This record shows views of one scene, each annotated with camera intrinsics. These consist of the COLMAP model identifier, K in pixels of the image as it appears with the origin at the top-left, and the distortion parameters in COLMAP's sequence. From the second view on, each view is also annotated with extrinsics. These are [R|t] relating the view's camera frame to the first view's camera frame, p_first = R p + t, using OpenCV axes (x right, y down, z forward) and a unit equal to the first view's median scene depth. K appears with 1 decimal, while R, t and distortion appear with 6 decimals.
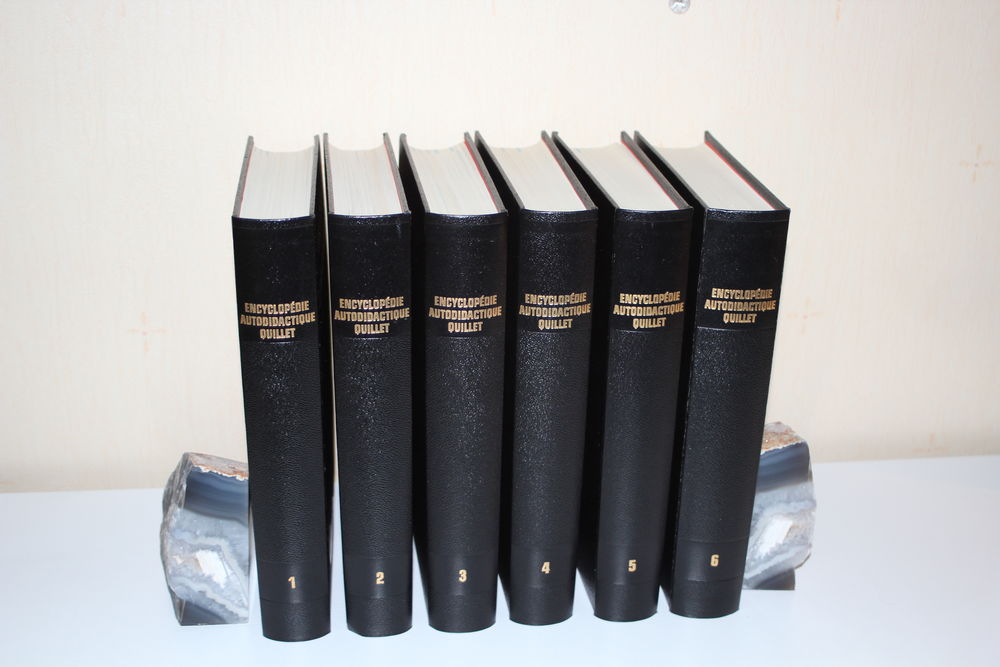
lens RADIAL K [[1242.6, 0, 500.0], [0, 1242.6, 333.5], [0, 0, 1]] dist [-0.123737, -0.011585]
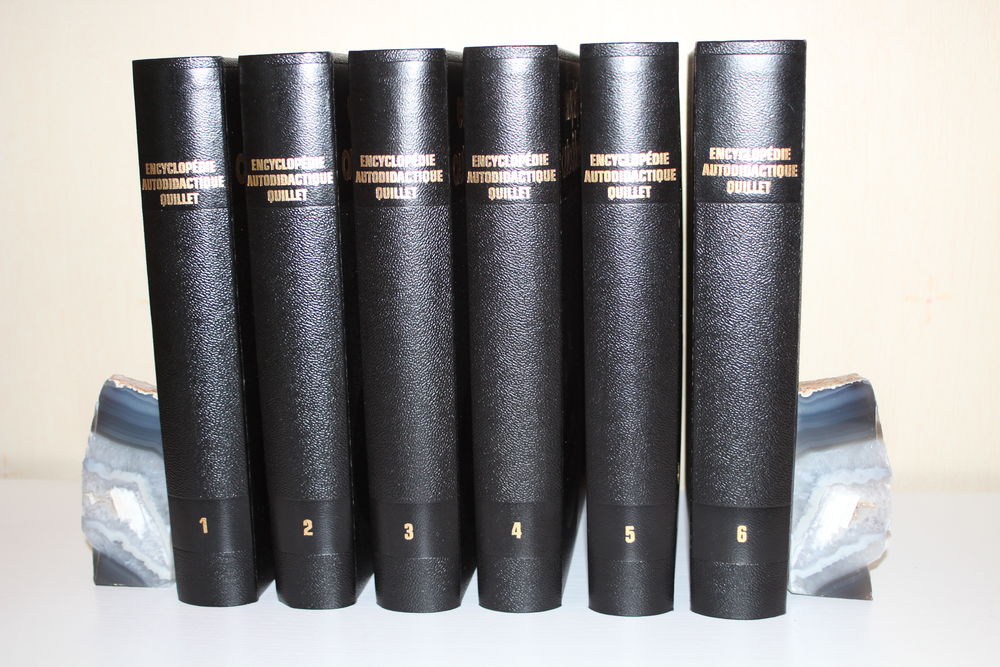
lens RADIAL K [[1242.6, 0, 500.0], [0, 1242.6, 333.5], [0, 0, 1]] dist [-0.123737, -0.011585]
pose [[0.971668, 0.002241, -0.236339, 0.211421], [-0.045796, 0.982790, -0.178960, 0.208534], [0.231871, 0.184713, 0.955048, 0.231402]]
